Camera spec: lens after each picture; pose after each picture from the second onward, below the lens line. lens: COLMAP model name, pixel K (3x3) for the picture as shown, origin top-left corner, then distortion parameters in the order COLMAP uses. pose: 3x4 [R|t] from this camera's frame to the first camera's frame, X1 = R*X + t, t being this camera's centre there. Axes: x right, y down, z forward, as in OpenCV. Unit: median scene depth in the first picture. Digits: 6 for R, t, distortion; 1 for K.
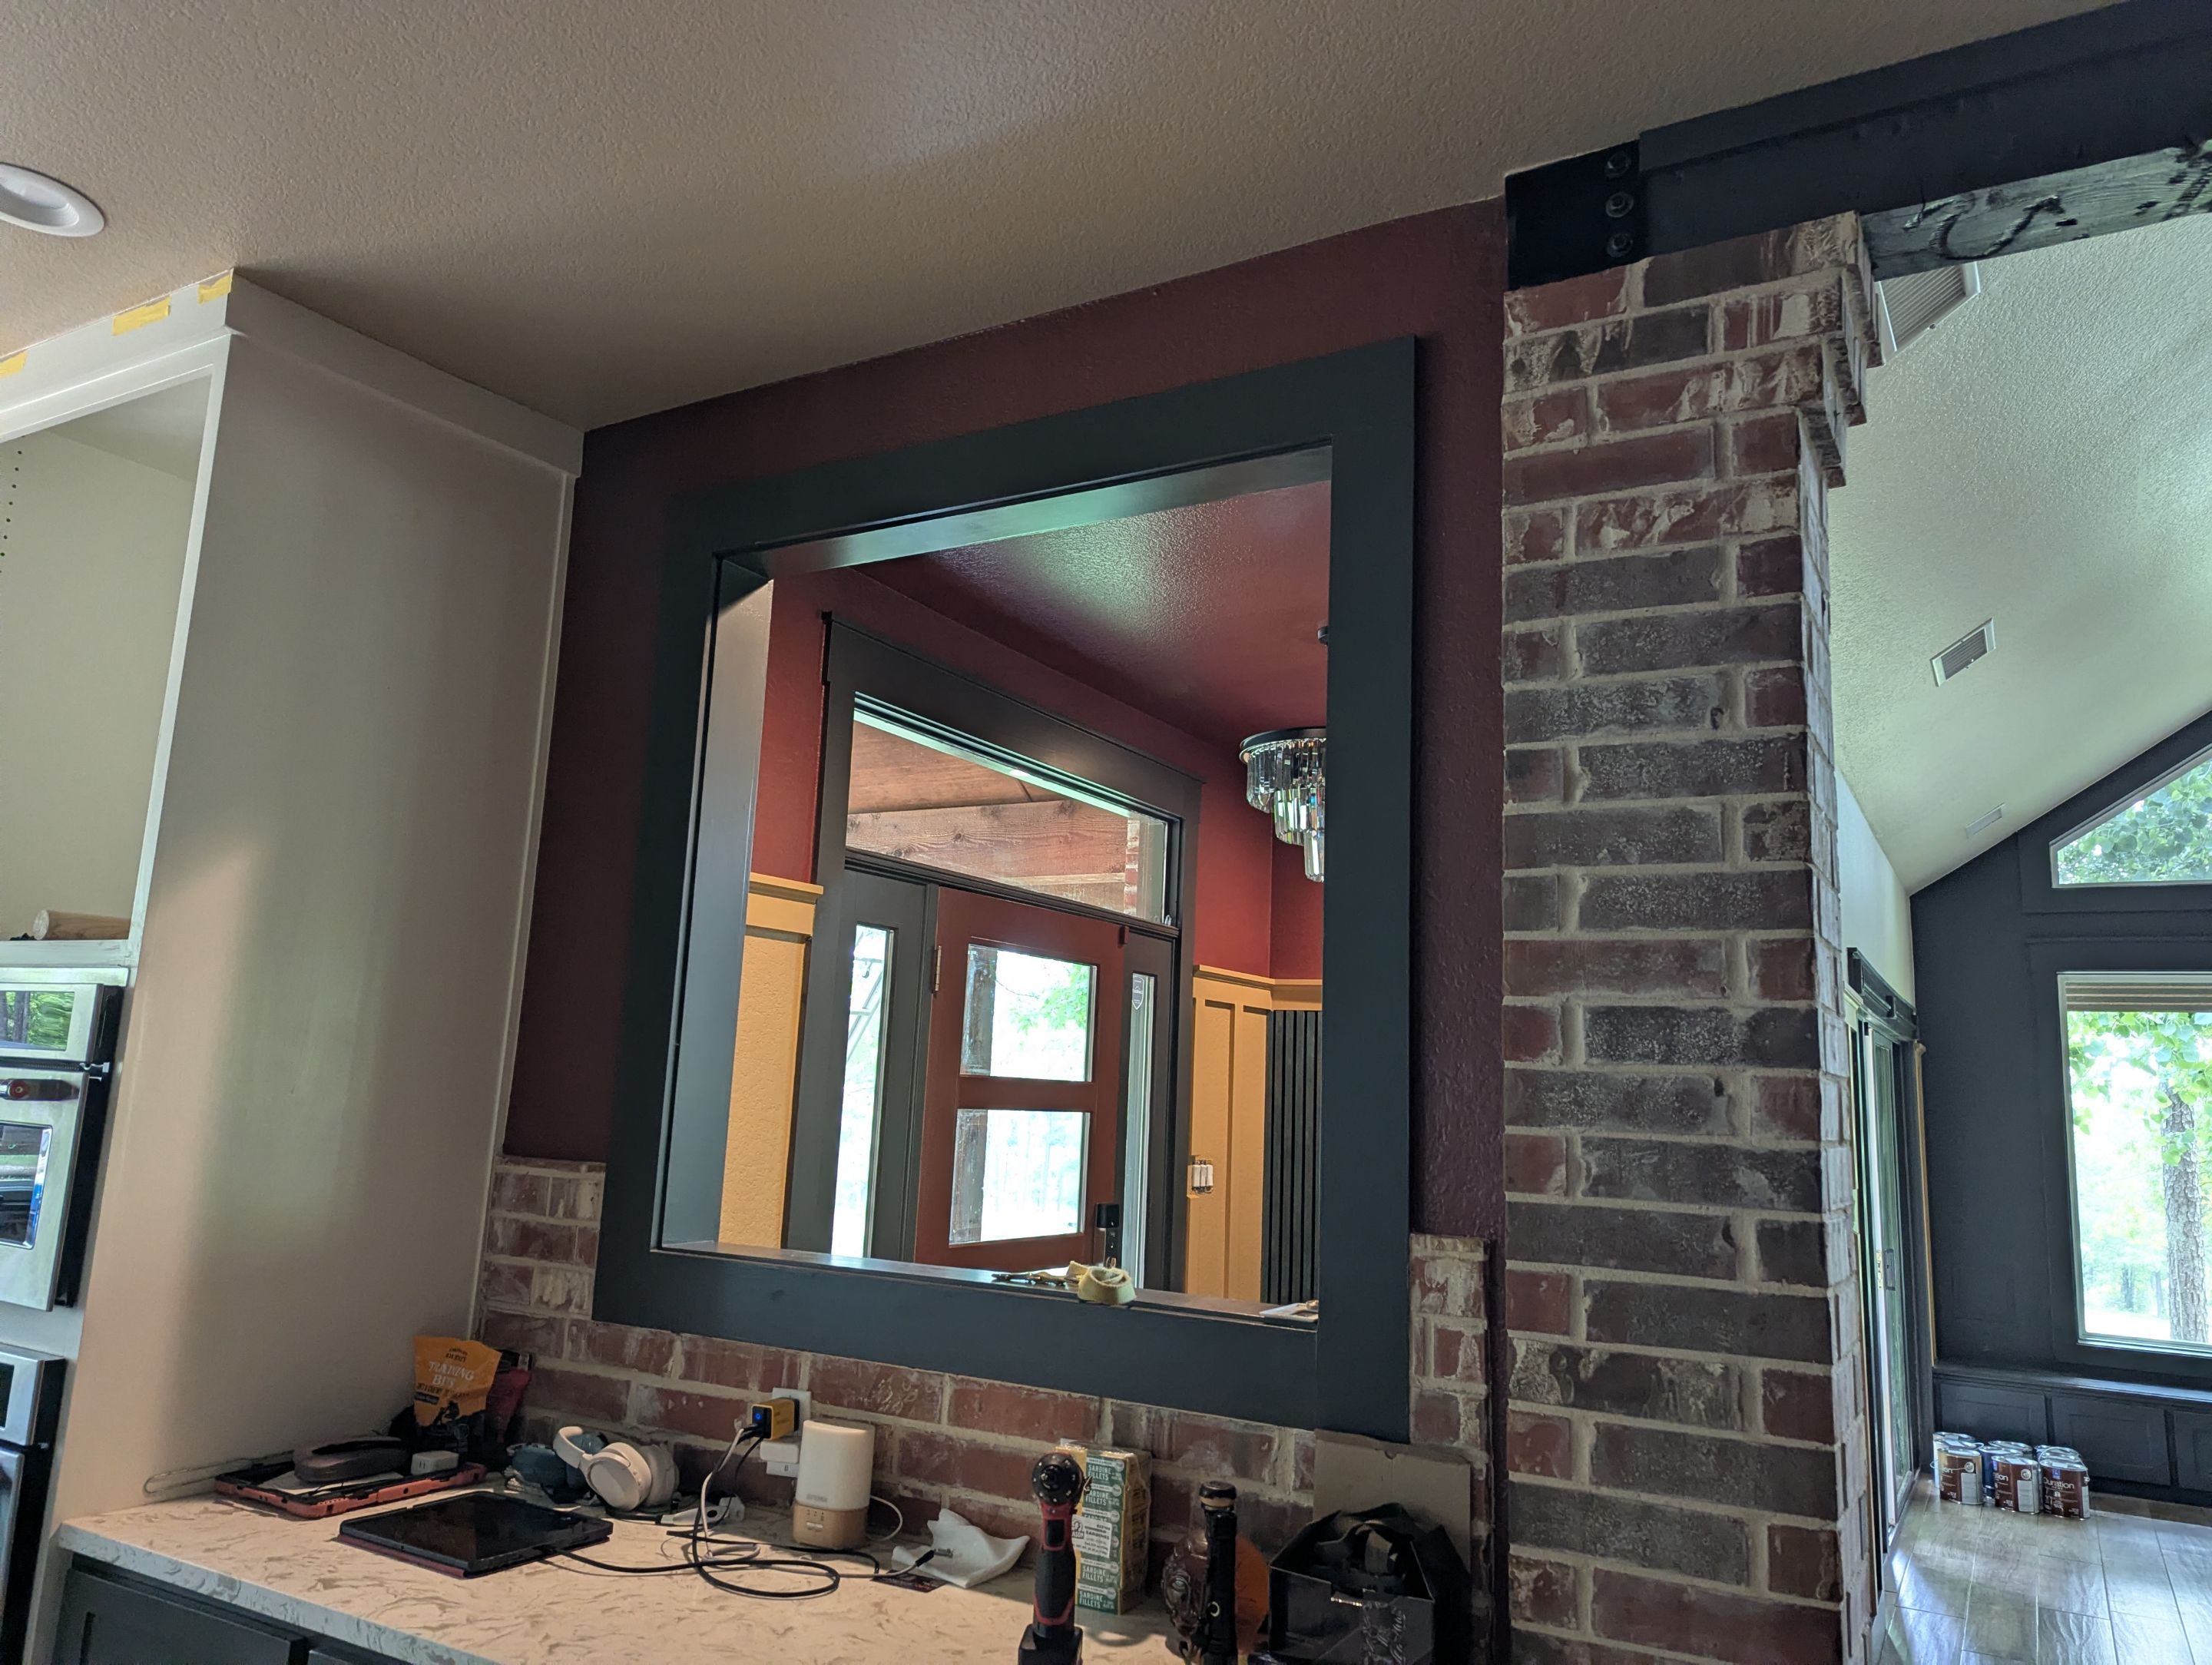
lens RADIAL K [[1554.4, 0, 1097.3], [0, 1554.4, 820.8], [0, 0, 1]] dist [0.037186, -0.001103]
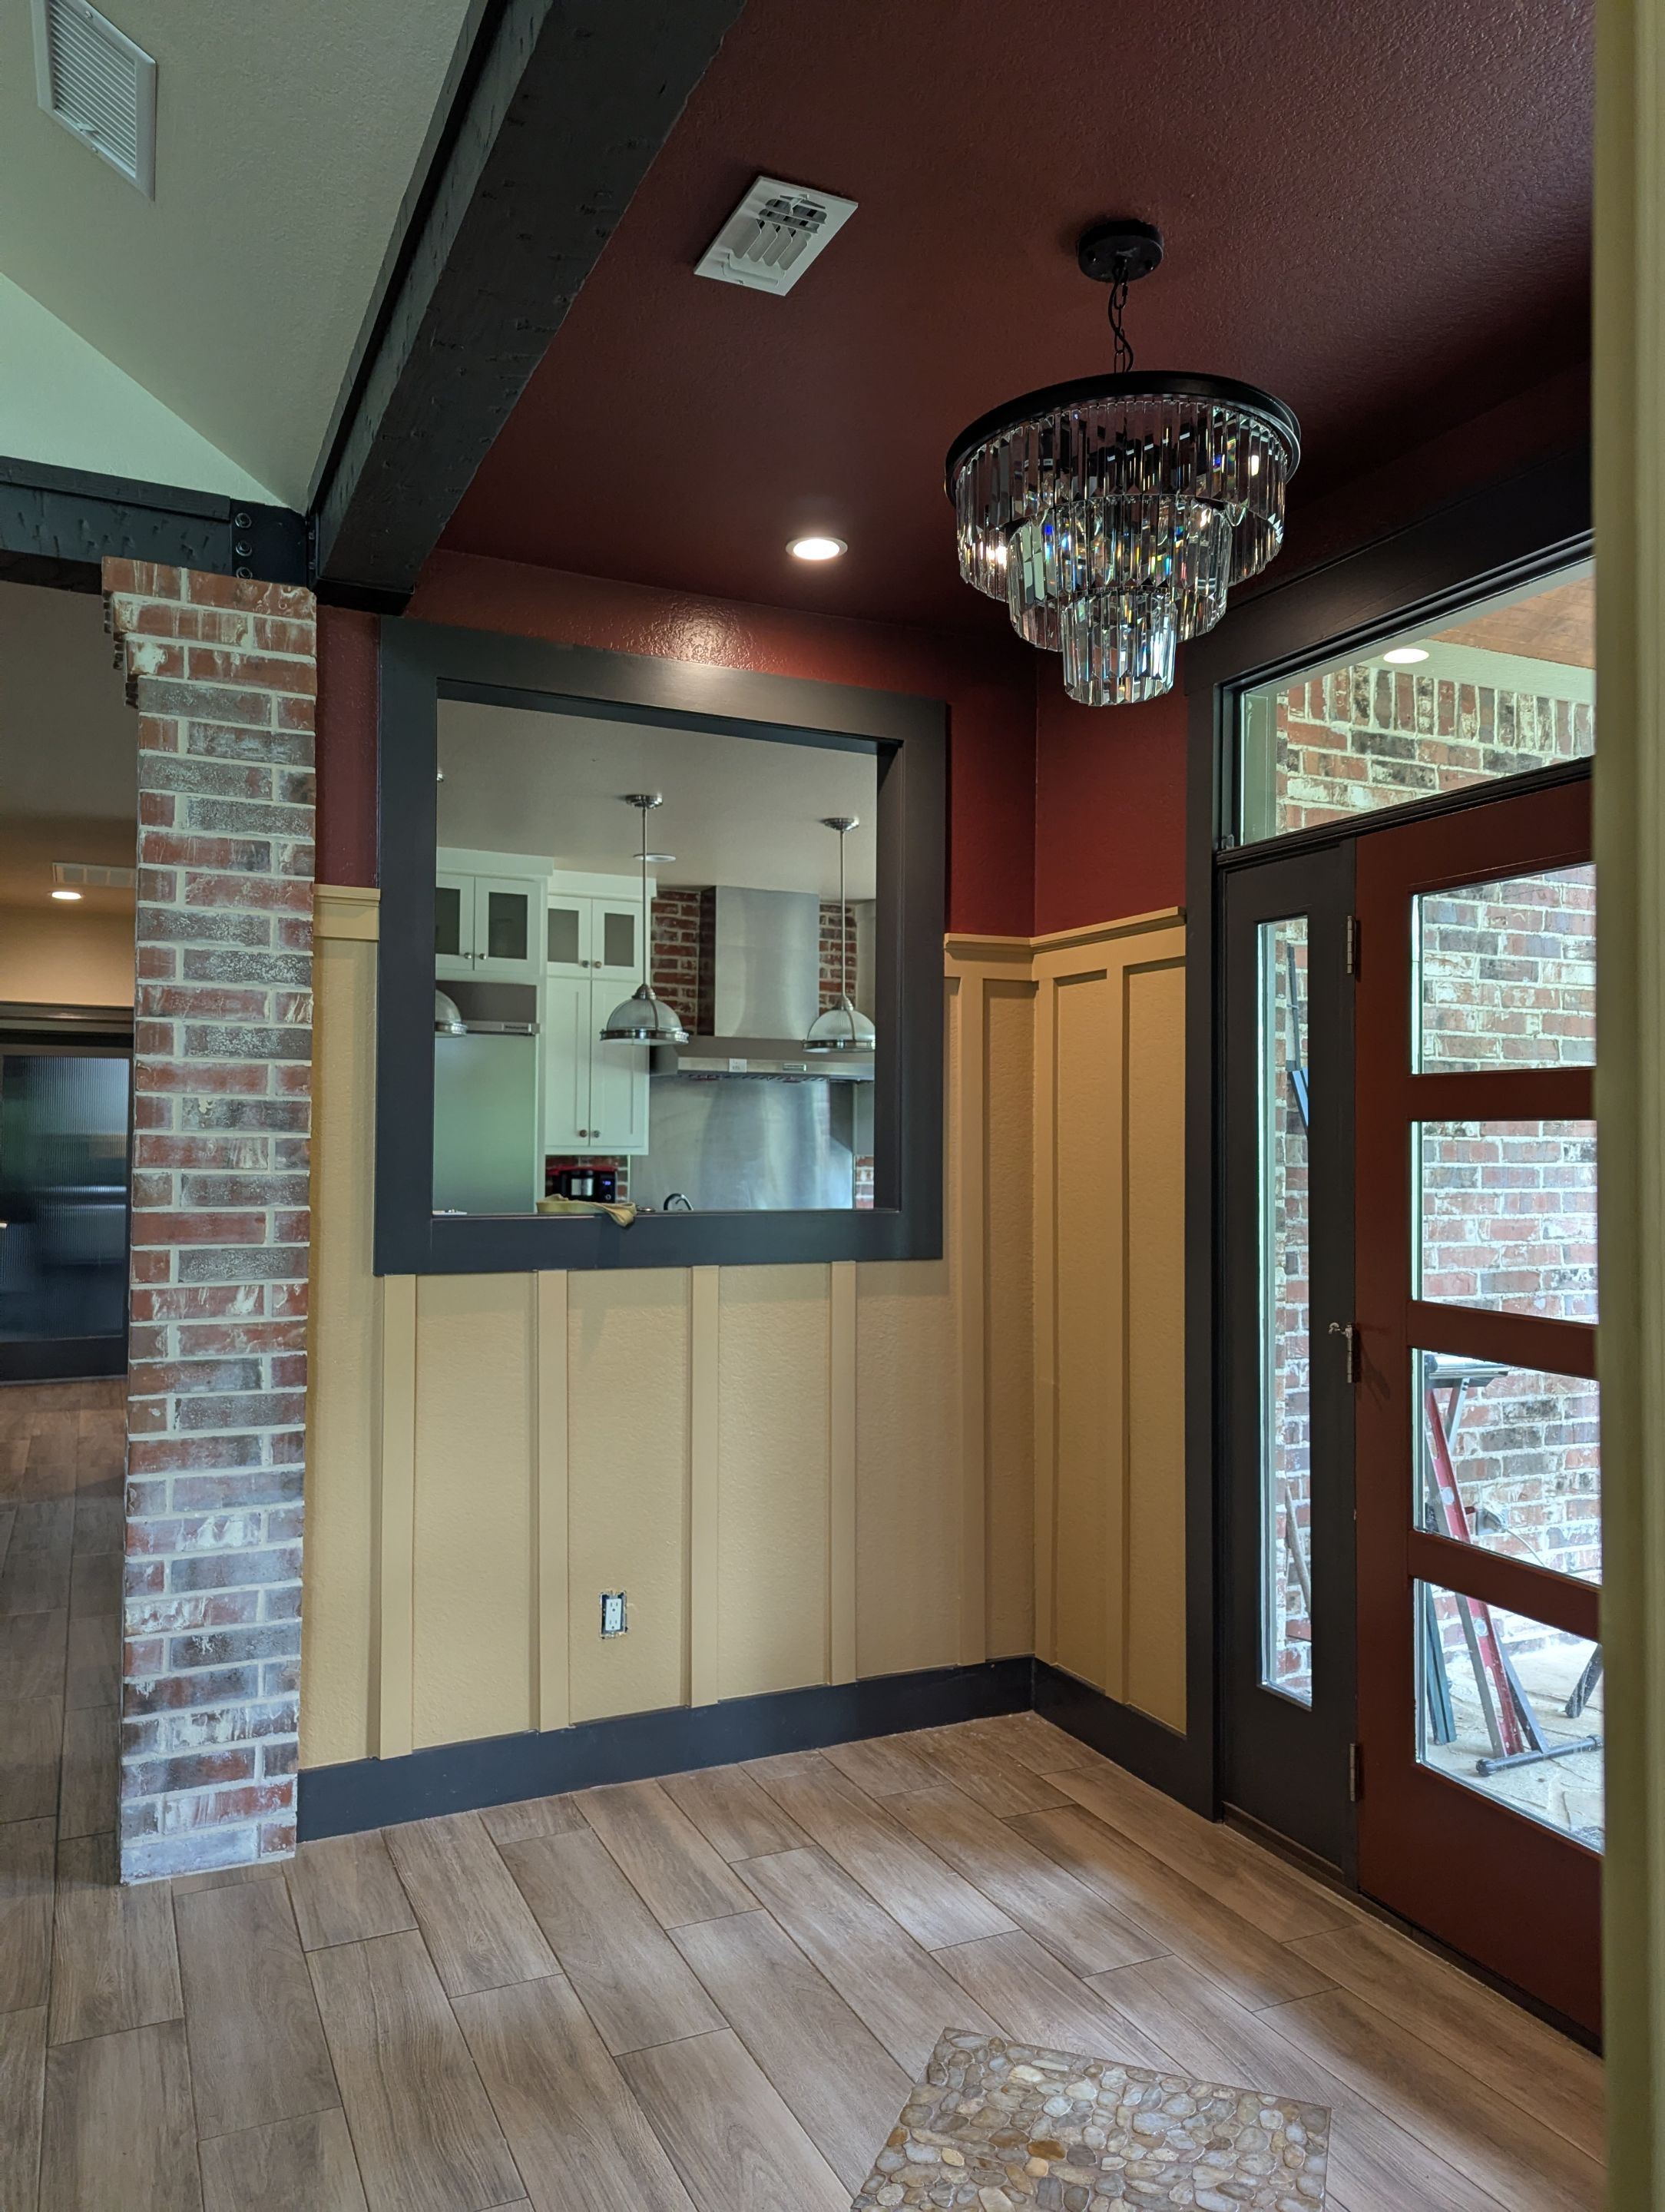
lens RADIAL K [[1554.4, 0, 828.8], [0, 1554.4, 1114.7], [0, 0, 1]] dist [0.037186, -0.001103]
pose [[-0.560552, -0.060490, -0.825907, 0.534566], [0.112303, 0.982563, -0.148185, 0.206274], [0.820469, -0.175817, -0.543984, 0.929663]]
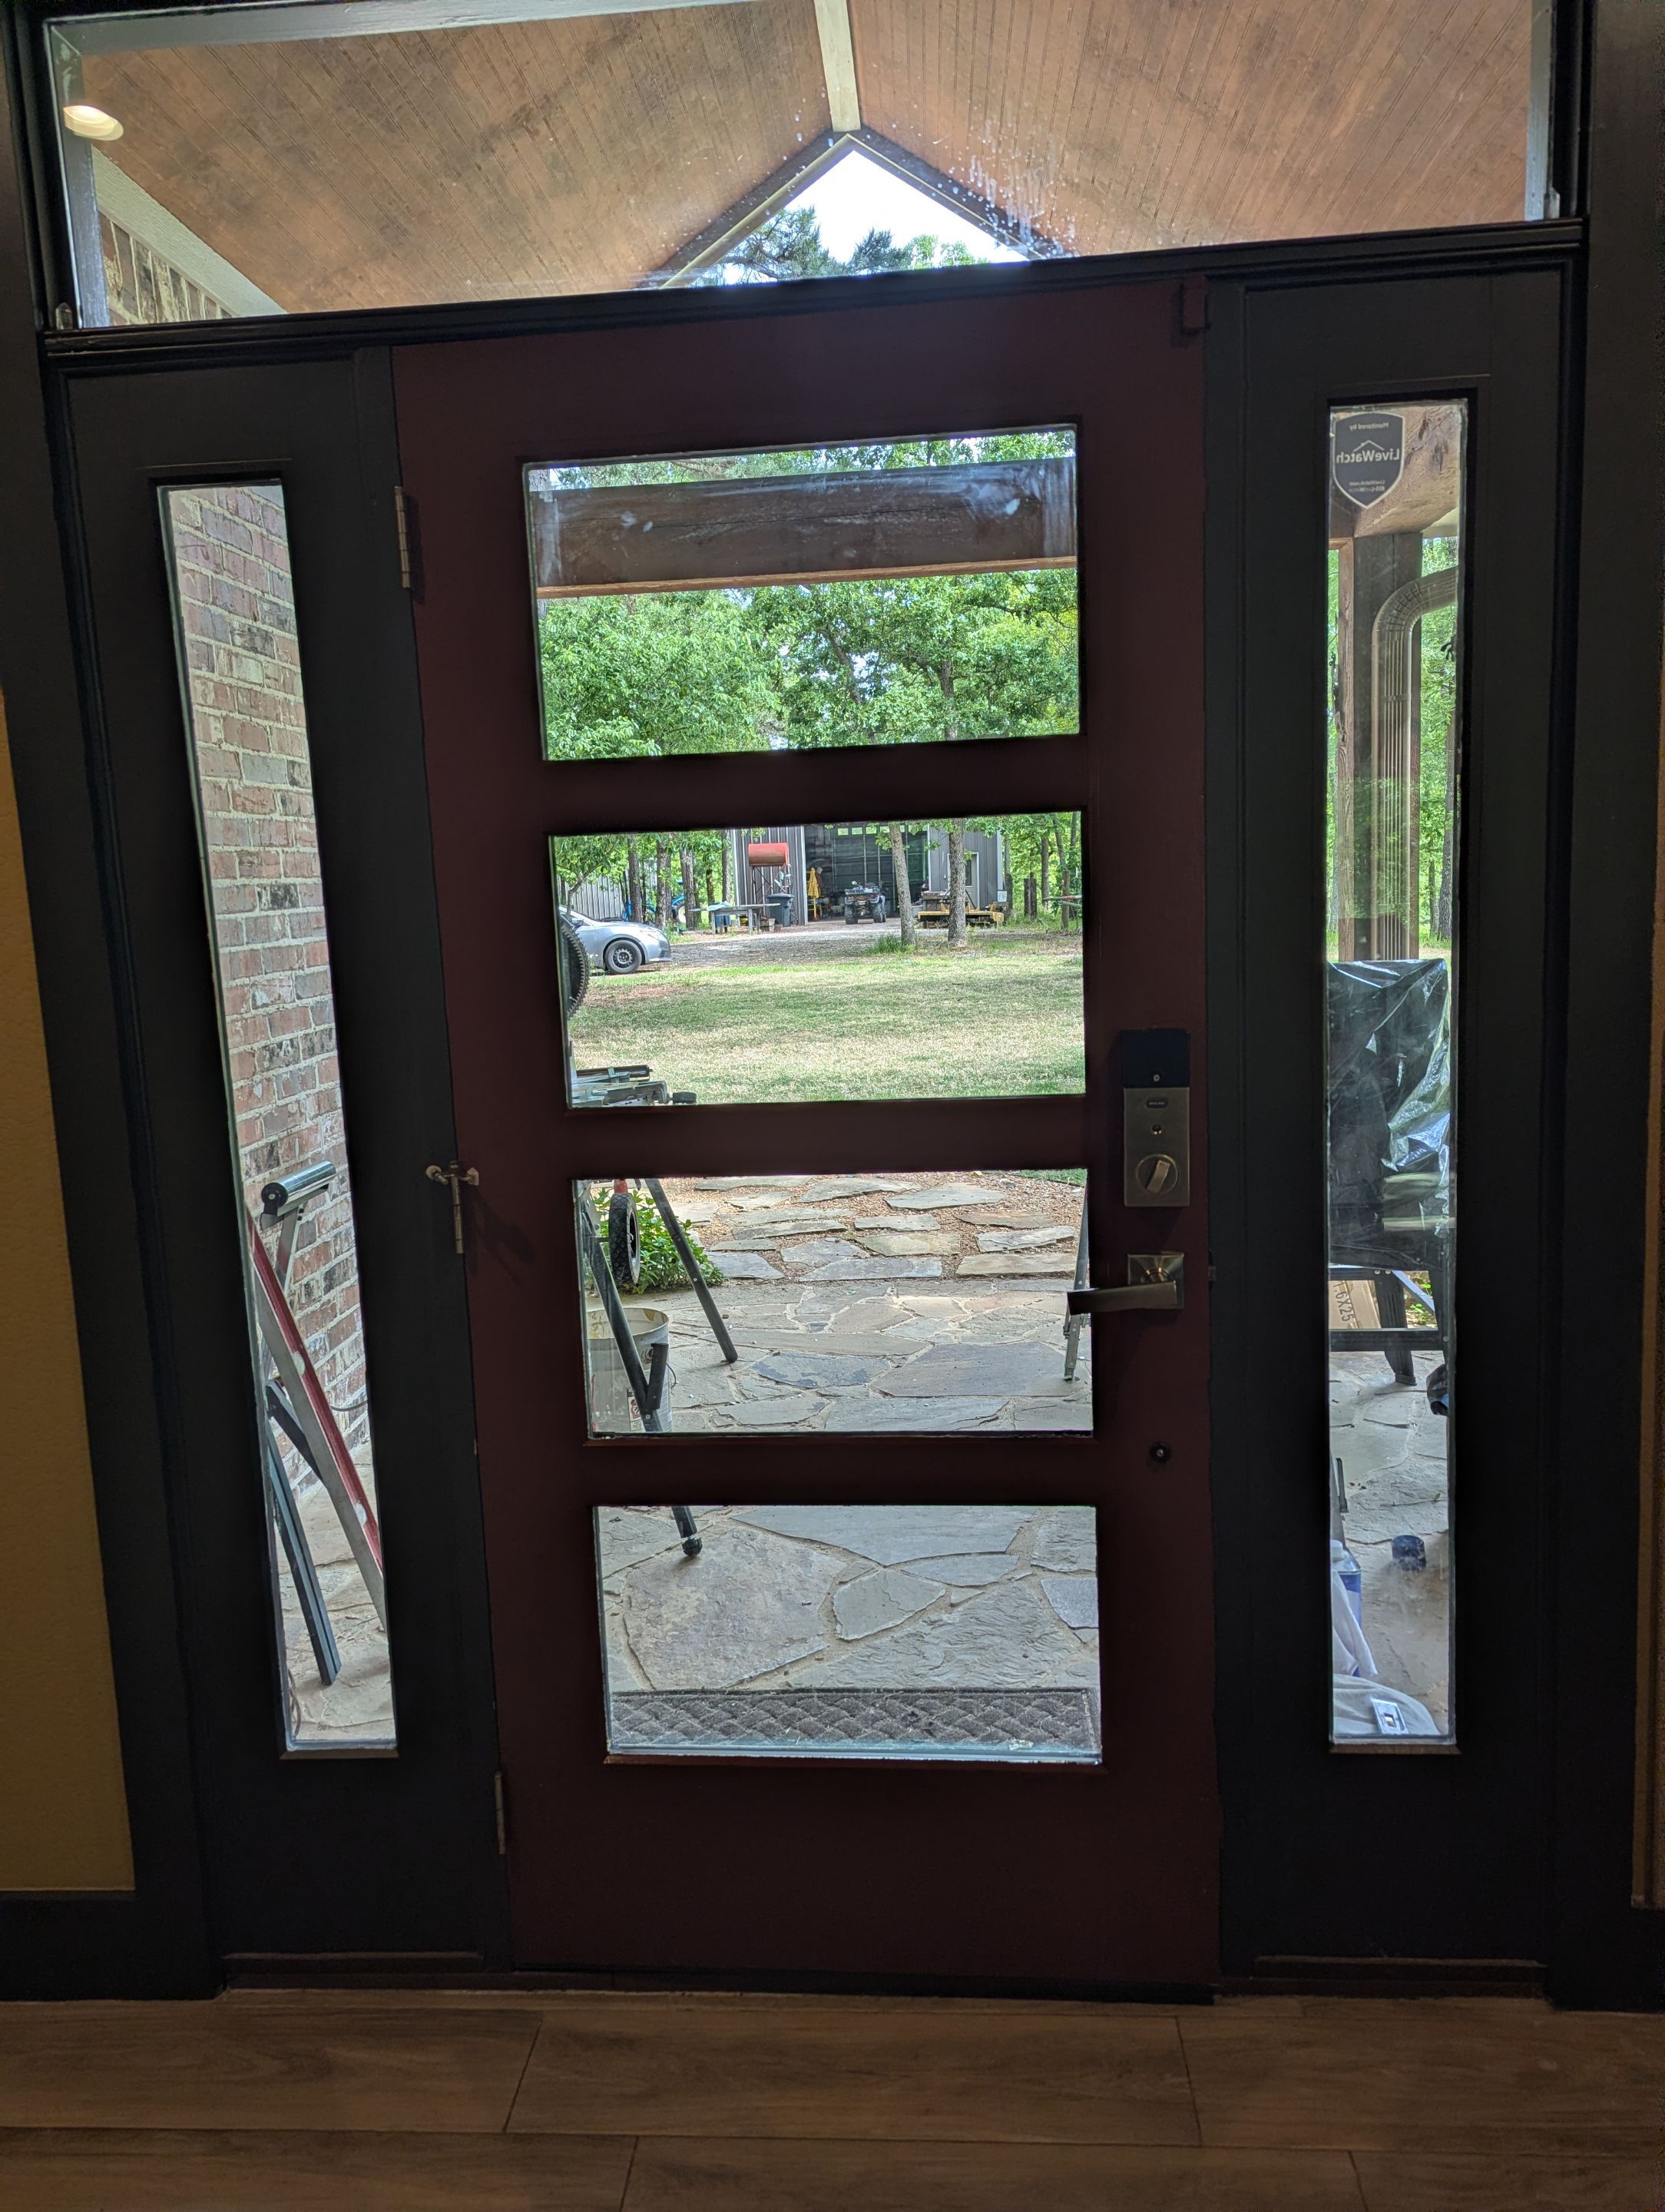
lens RADIAL K [[1553.5, 0, 799.2], [0, 1553.5, 1080.8], [0, 0, 1]] dist [0.071178, -0.045768]
pose [[0.436950, 0.056626, -0.897702, 0.295712], [0.218974, 0.961295, 0.167221, 0.153704], [0.872425, -0.269640, 0.407638, 0.671778]]
